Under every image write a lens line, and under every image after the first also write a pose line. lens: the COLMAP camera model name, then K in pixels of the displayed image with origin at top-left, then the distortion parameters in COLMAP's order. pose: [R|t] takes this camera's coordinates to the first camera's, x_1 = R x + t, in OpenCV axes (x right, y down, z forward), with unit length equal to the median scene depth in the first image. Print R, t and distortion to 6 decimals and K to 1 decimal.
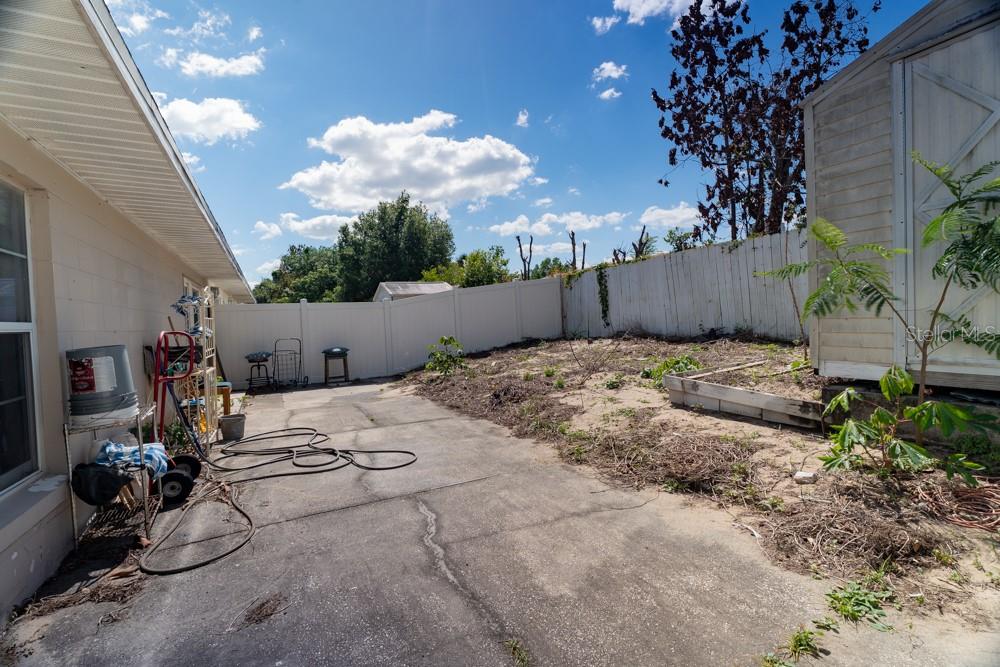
lens RADIAL K [[451.0, 0, 496.4], [0, 451.0, 334.8], [0, 0, 1]] dist [0.002570, -0.000492]
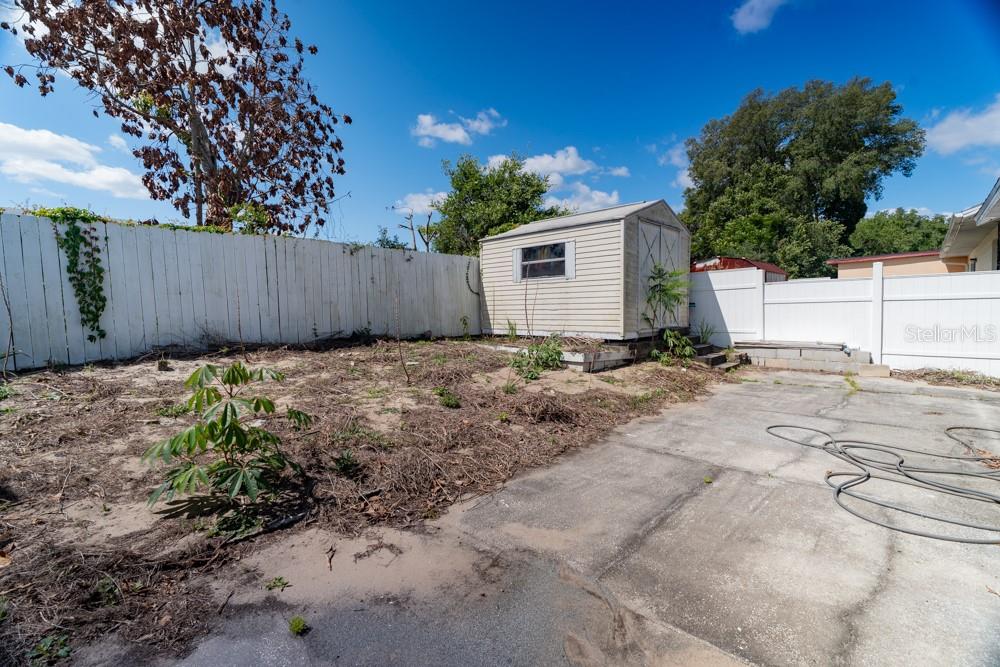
lens RADIAL K [[451.0, 0, 492.7], [0, 451.0, 336.9], [0, 0, 1]] dist [0.002570, -0.000492]
pose [[-0.336377, -0.011332, 0.941659, -0.938869], [0.062209, 0.997476, 0.034226, -0.030251], [-0.939670, 0.070092, -0.334823, 1.890834]]
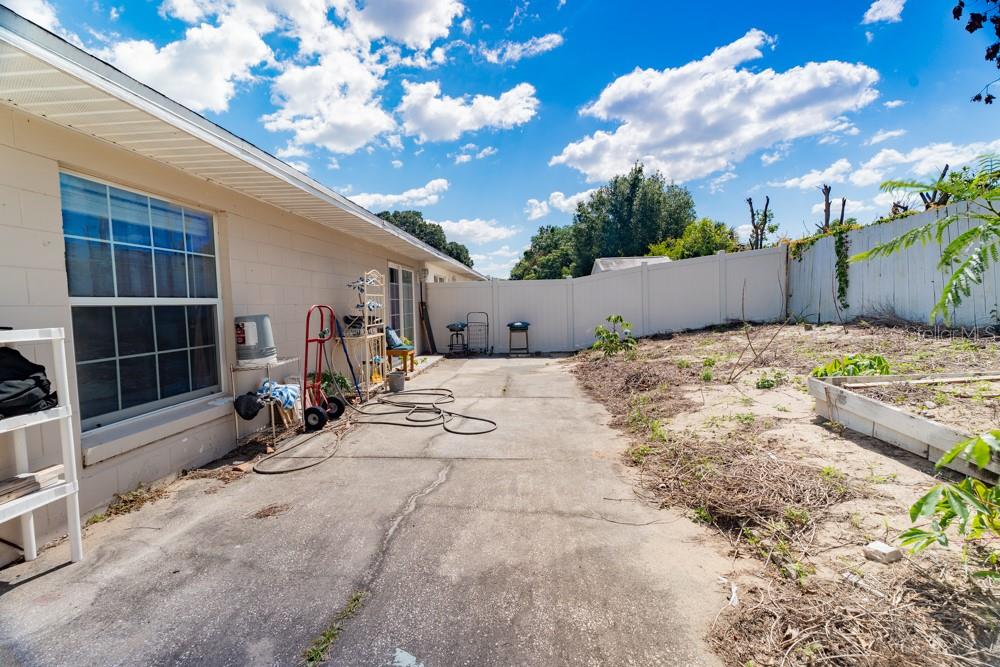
lens RADIAL K [[451.0, 0, 504.8], [0, 451.0, 333.7], [0, 0, 1]] dist [0.002570, -0.000492]
pose [[0.846475, 0.057013, -0.529367, 0.415546], [-0.028707, 0.997691, 0.061548, -0.018710], [0.531654, -0.036902, 0.846158, 0.125781]]
